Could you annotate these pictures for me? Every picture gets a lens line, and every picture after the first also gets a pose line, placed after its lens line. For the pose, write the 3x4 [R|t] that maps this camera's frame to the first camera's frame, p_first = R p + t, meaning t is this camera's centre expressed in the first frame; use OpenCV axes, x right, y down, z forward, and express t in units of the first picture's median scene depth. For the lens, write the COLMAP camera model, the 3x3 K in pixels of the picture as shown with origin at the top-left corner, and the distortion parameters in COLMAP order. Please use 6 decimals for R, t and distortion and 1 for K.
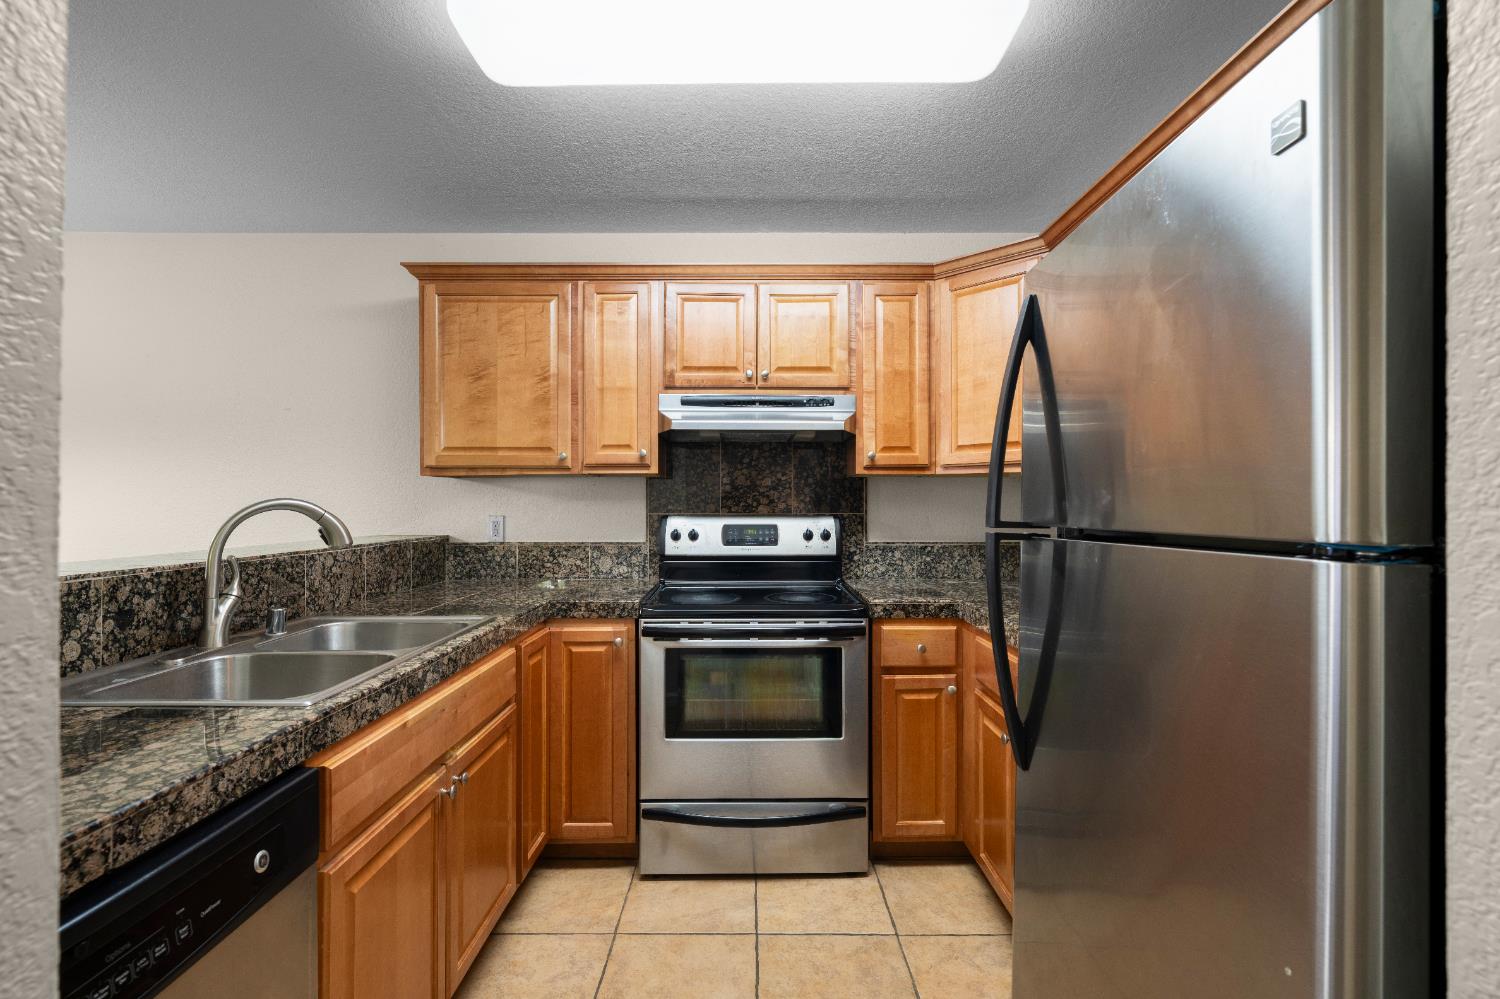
lens RADIAL K [[667.9, 0, 753.1], [0, 667.9, 501.9], [0, 0, 1]] dist [-0.003117, -0.000097]
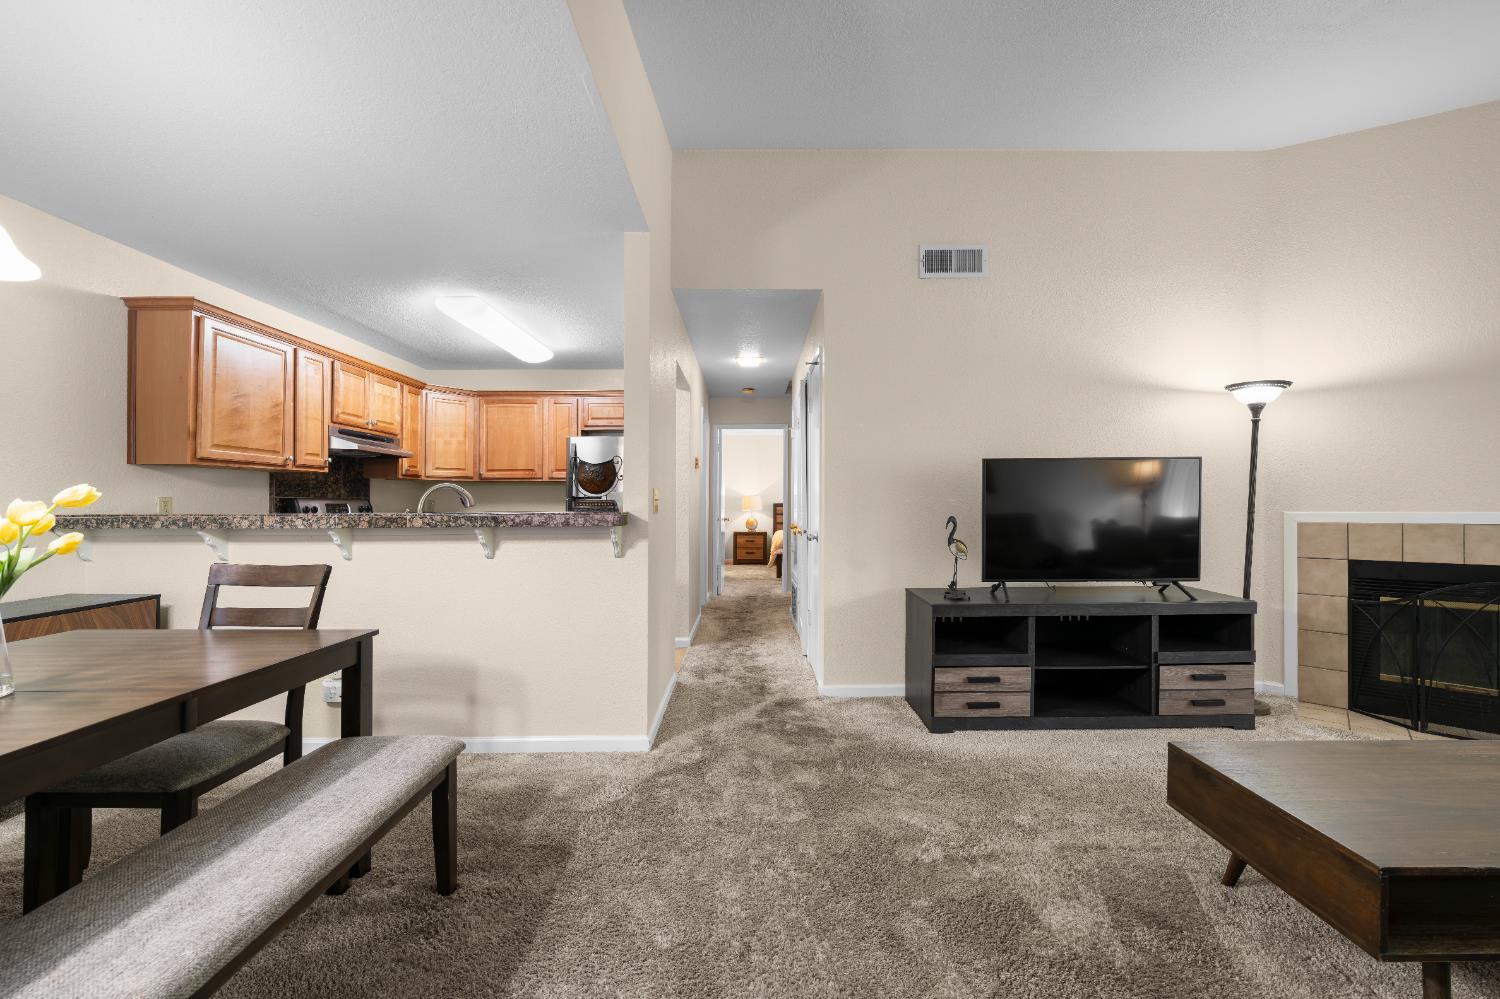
lens RADIAL K [[566.0, 0, 760.4], [0, 566.0, 506.0], [0, 0, 1]] dist [-0.003359, -0.000187]
pose [[-0.011445, -0.003503, 0.999928, -1.792810], [-0.002010, 0.999992, 0.003480, 0.040843], [-0.999932, -0.001970, -0.011452, -0.085960]]
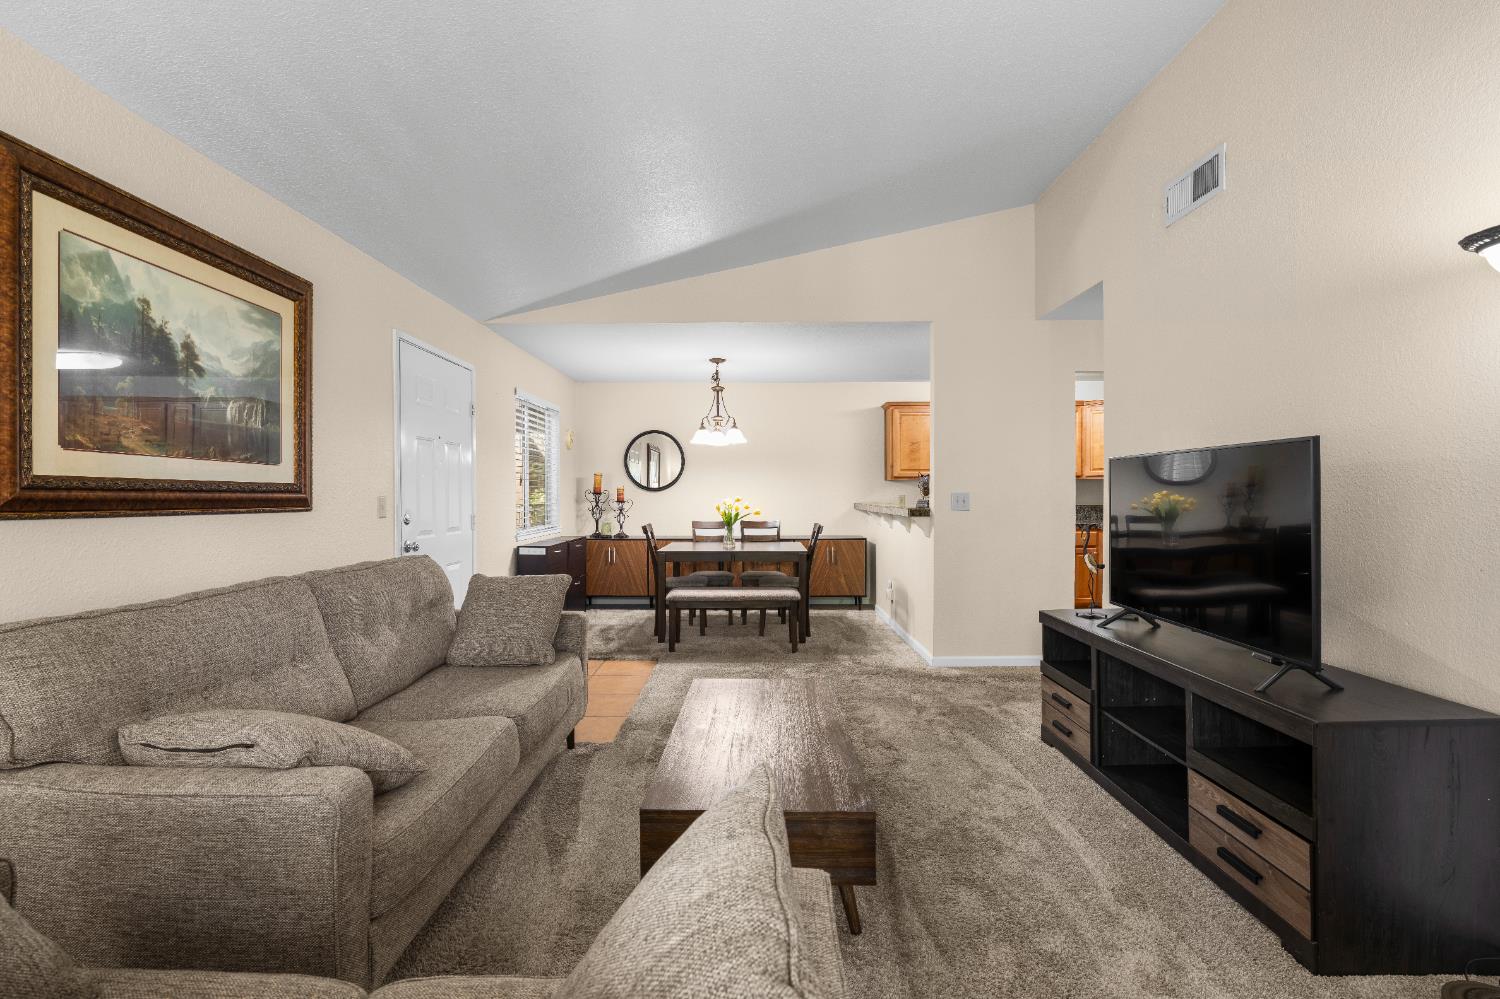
lens RADIAL K [[667.9, 0, 754.7], [0, 667.9, 499.7], [0, 0, 1]] dist [-0.003117, -0.000097]
pose [[0.999981, -0.001857, -0.005936, -1.179157], [0.001961, 0.999846, 0.017466, -0.007711], [0.005903, -0.017477, 0.999830, -1.928685]]
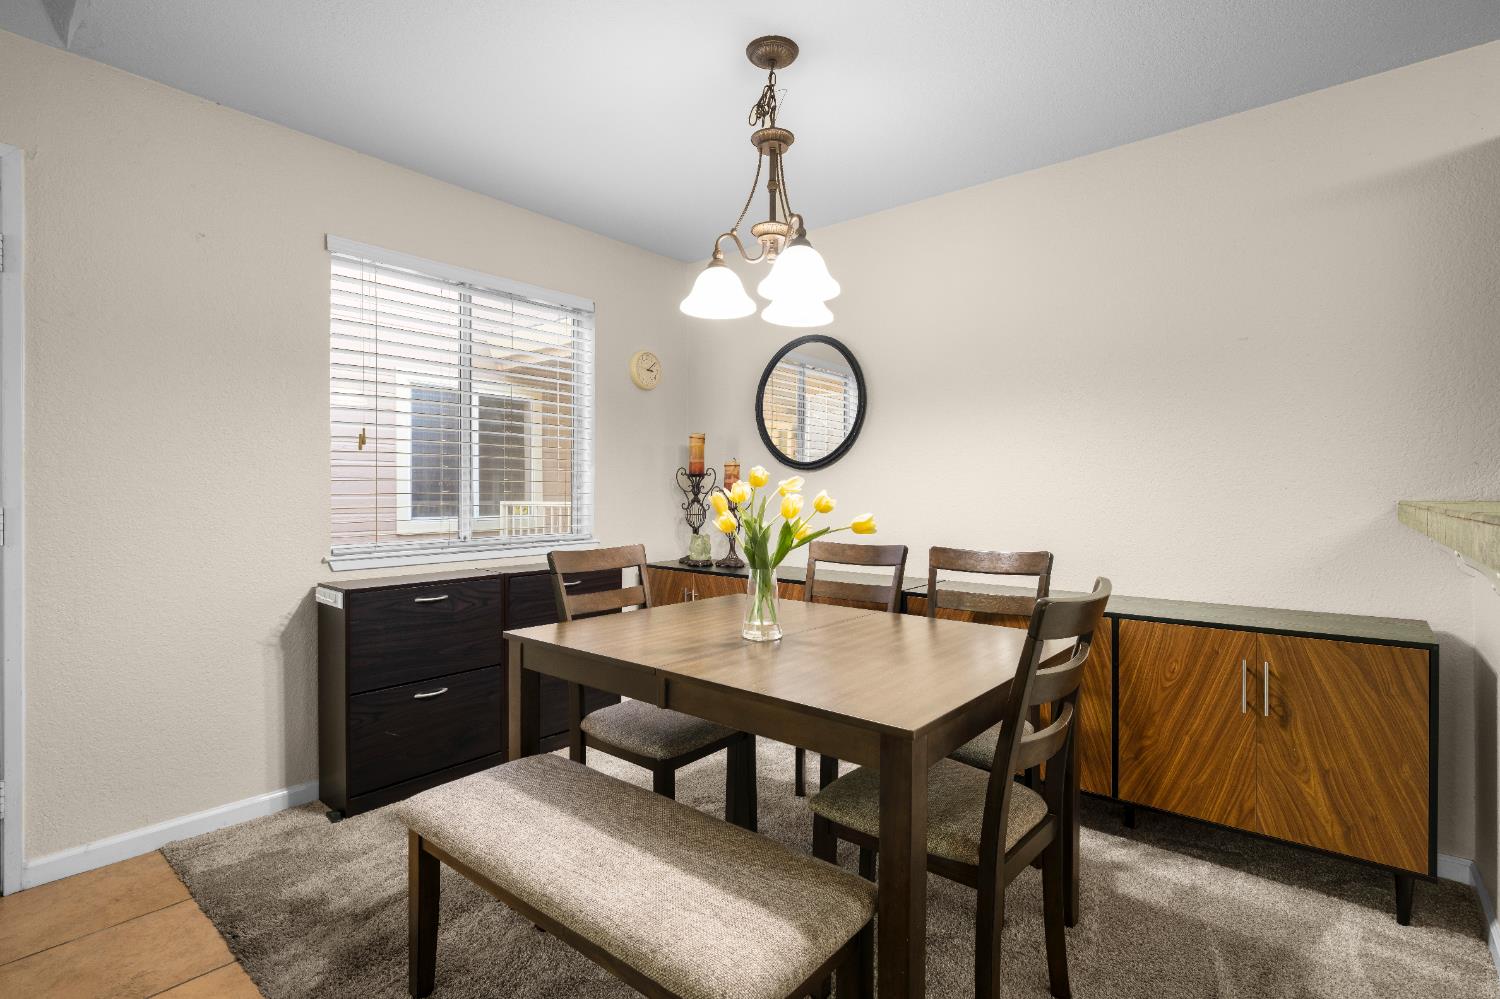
lens RADIAL K [[716.7, 0, 748.0], [0, 716.7, 504.8], [0, 0, 1]] dist [-0.000564, 0.000812]
pose [[0.763447, 0.011674, -0.645764, -0.767773], [0.003398, 0.999750, 0.022090, 0.047014], [0.645861, -0.019059, 0.763217, -0.017165]]
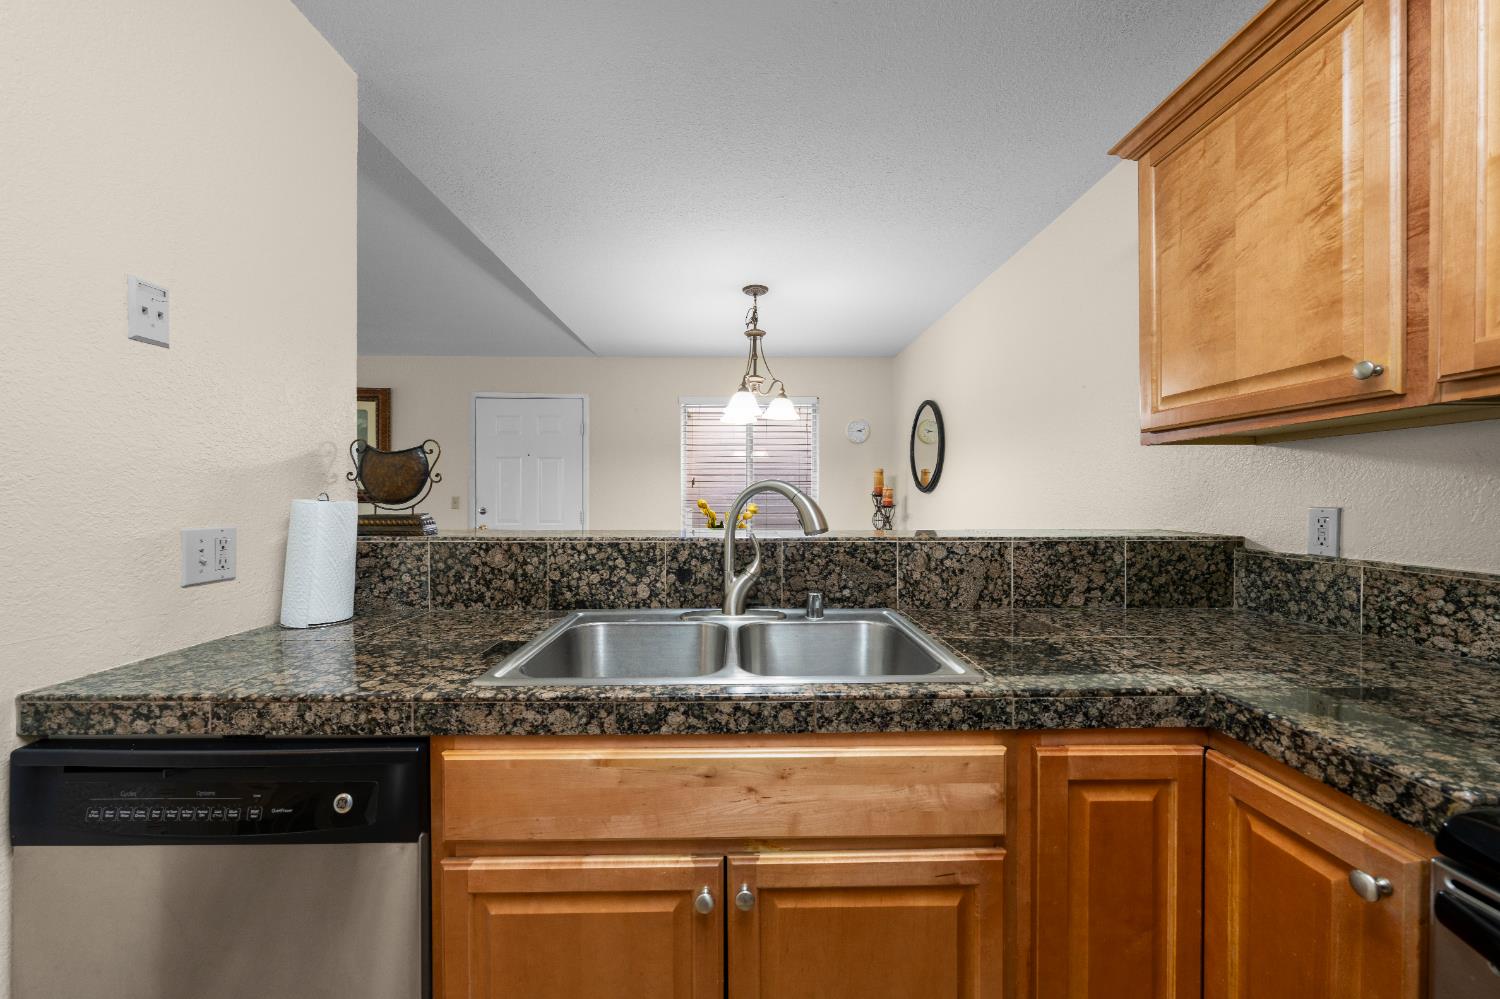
lens RADIAL K [[566.0, 0, 747.7], [0, 566.0, 493.8], [0, 0, 1]] dist [-0.003359, -0.000187]
pose [[0.008013, 0.002967, -0.999963, 0.081349], [0.001674, 0.999994, 0.002981, 0.009742], [0.999966, -0.001698, 0.008008, 0.666893]]
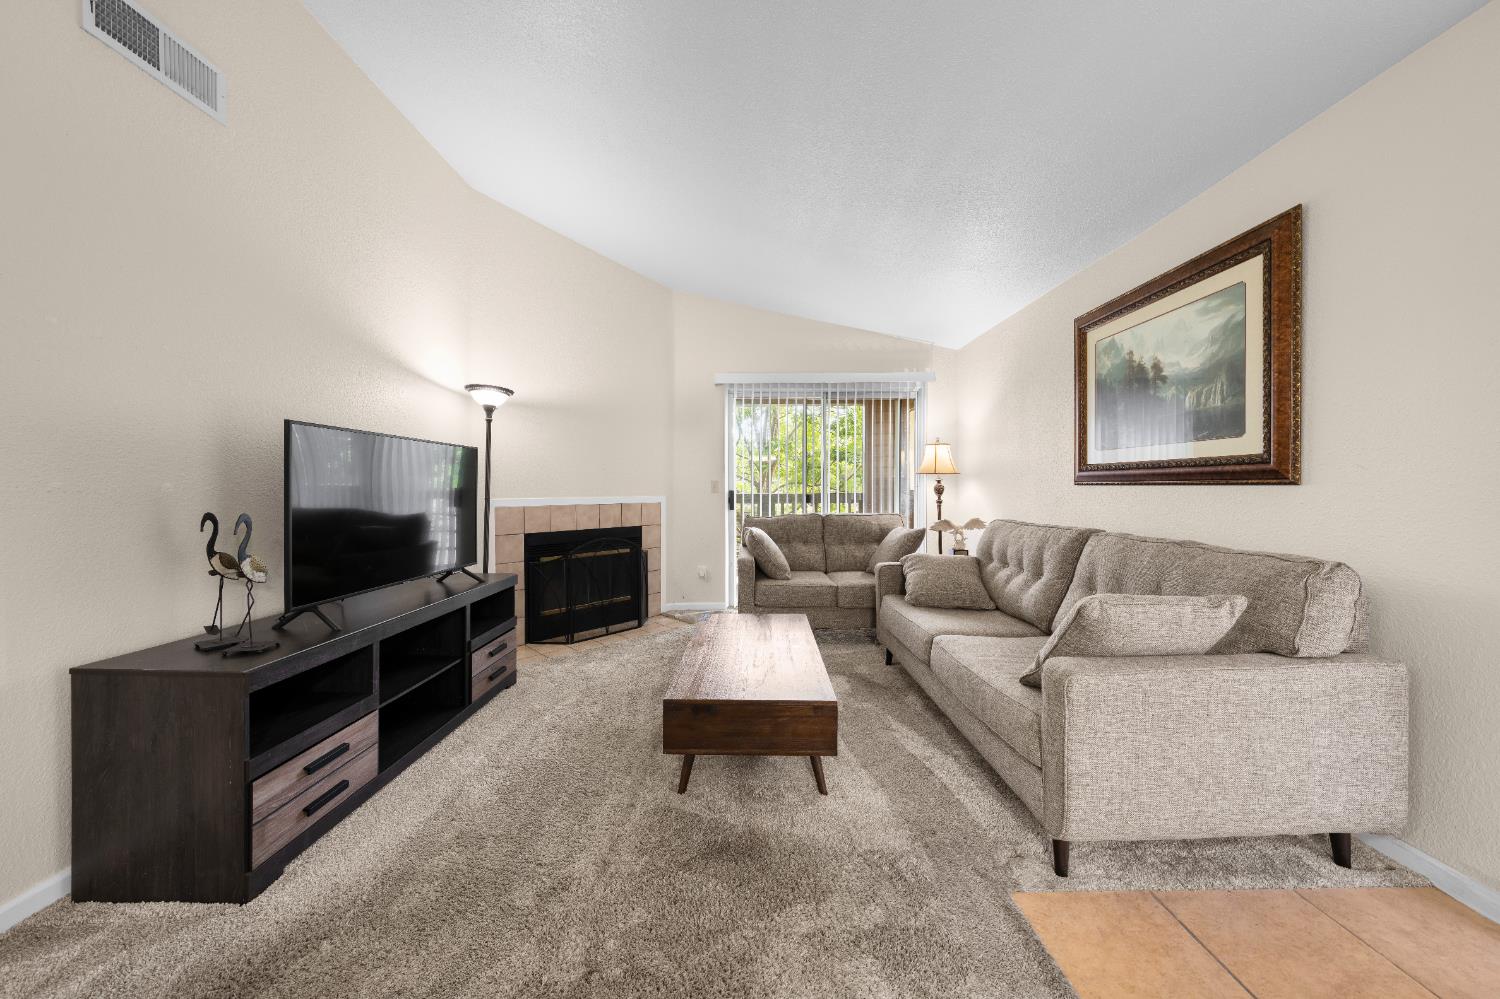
lens RADIAL K [[512.6, 0, 748.0], [0, 512.6, 491.0], [0, 0, 1]] dist [-0.001268, -0.000225]
pose [[-0.999977, 0.003129, 0.005985, -1.176072], [0.003097, 0.999980, -0.005439, 0.046647], [-0.006002, -0.005421, -0.999967, 0.141553]]
